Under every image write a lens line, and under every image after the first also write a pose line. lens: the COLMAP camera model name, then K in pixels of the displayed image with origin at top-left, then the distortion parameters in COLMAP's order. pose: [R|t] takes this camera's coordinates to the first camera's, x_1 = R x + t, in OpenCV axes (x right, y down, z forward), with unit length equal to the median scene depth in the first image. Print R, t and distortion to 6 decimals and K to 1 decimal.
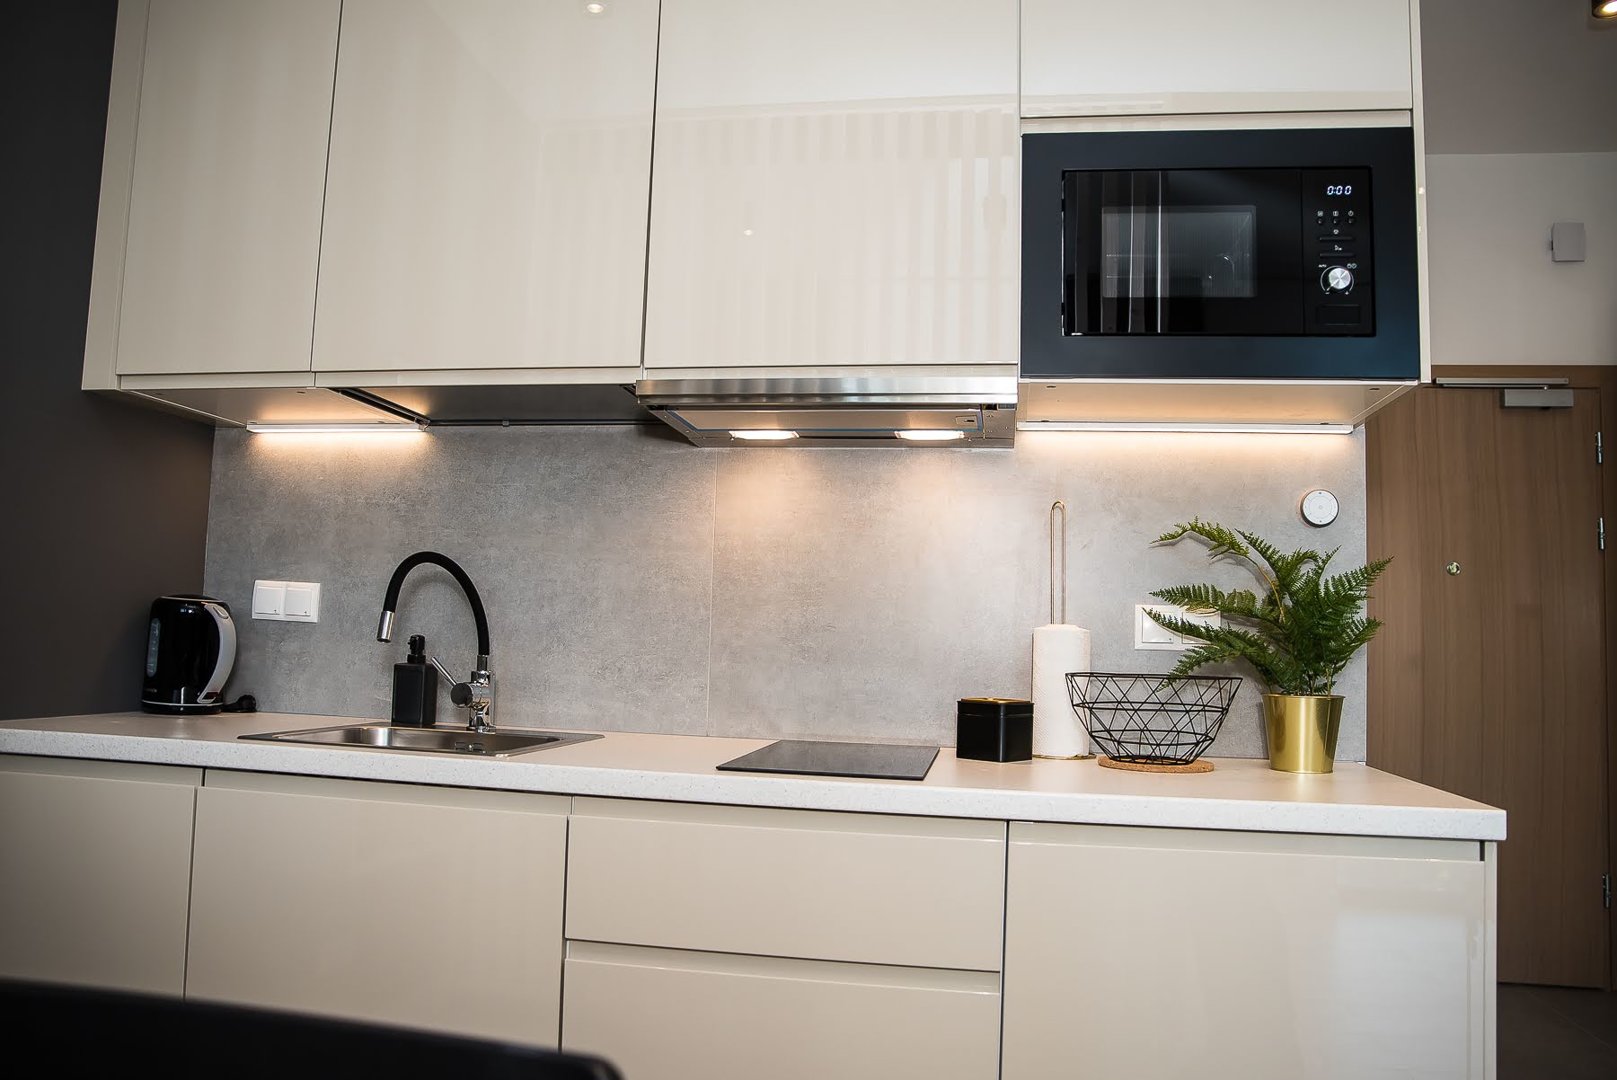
lens RADIAL K [[1110.3, 0, 808.5], [0, 1110.3, 540.0], [0, 0, 1]] dist [-0.083145, 0.002398]
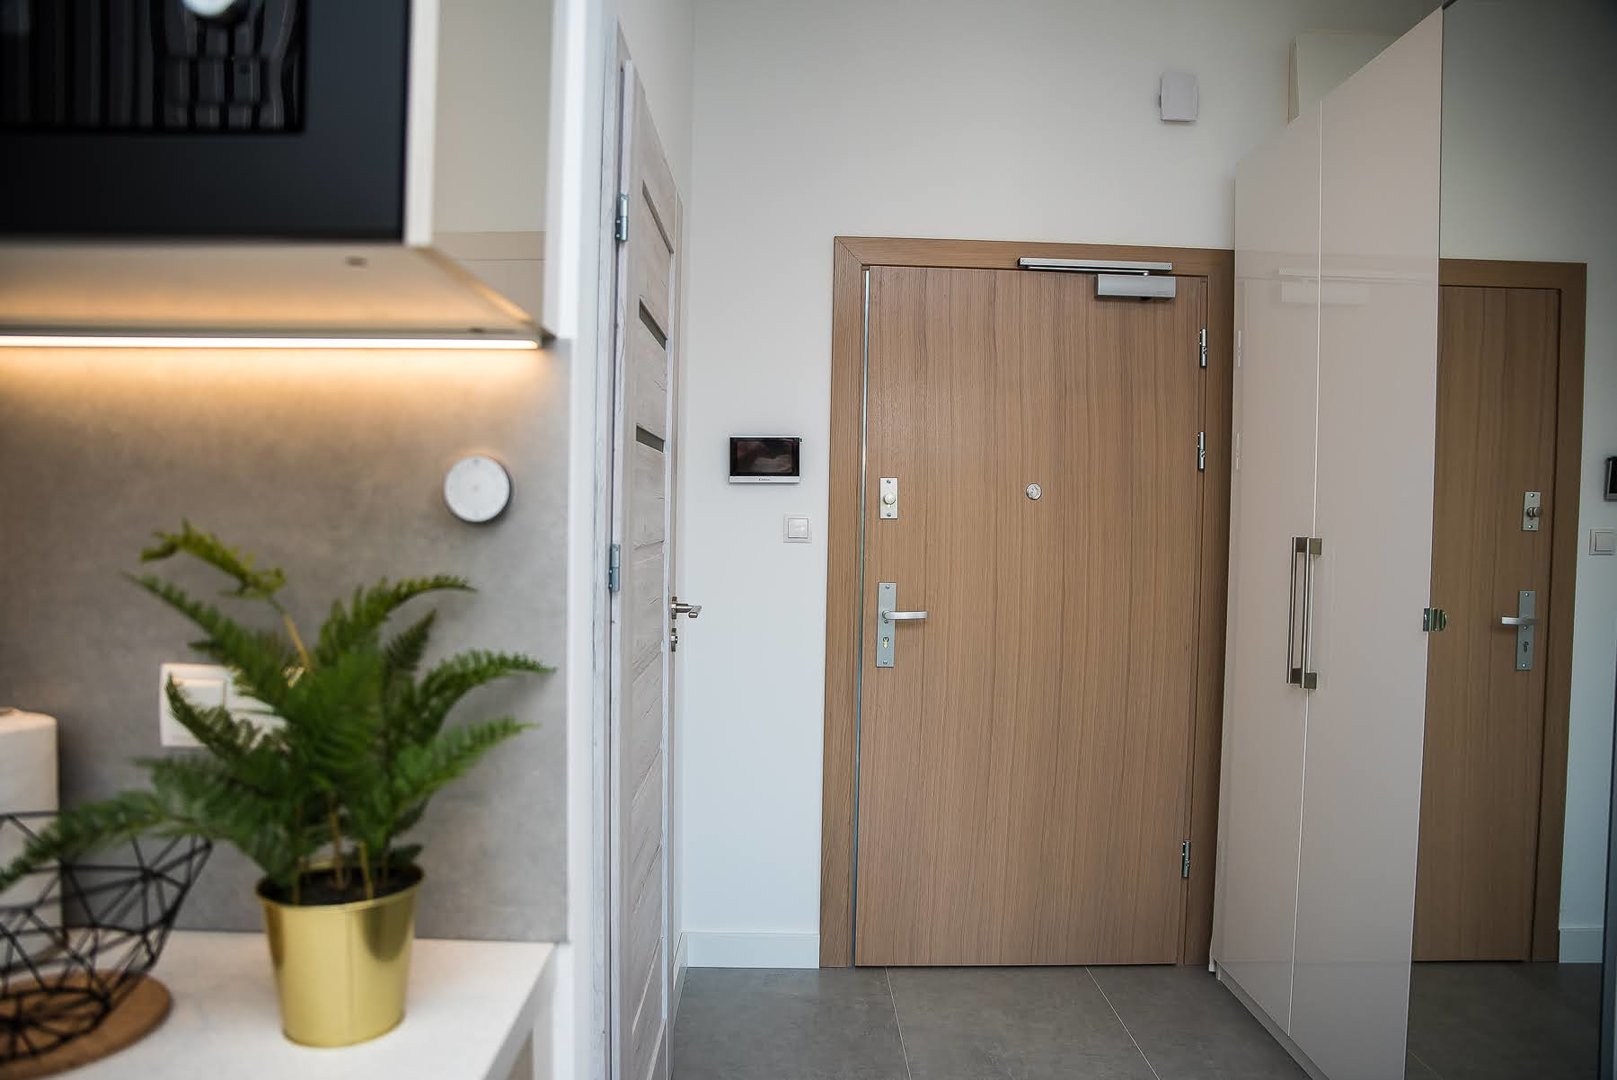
lens RADIAL K [[1110.3, 0, 808.5], [0, 1110.3, 540.0], [0, 0, 1]] dist [-0.083145, 0.002398]
pose [[0.971015, -0.022463, 0.237961, 0.220564], [-0.004421, 0.993716, 0.111844, -0.028963], [-0.238978, -0.109655, 0.964814, 0.201453]]
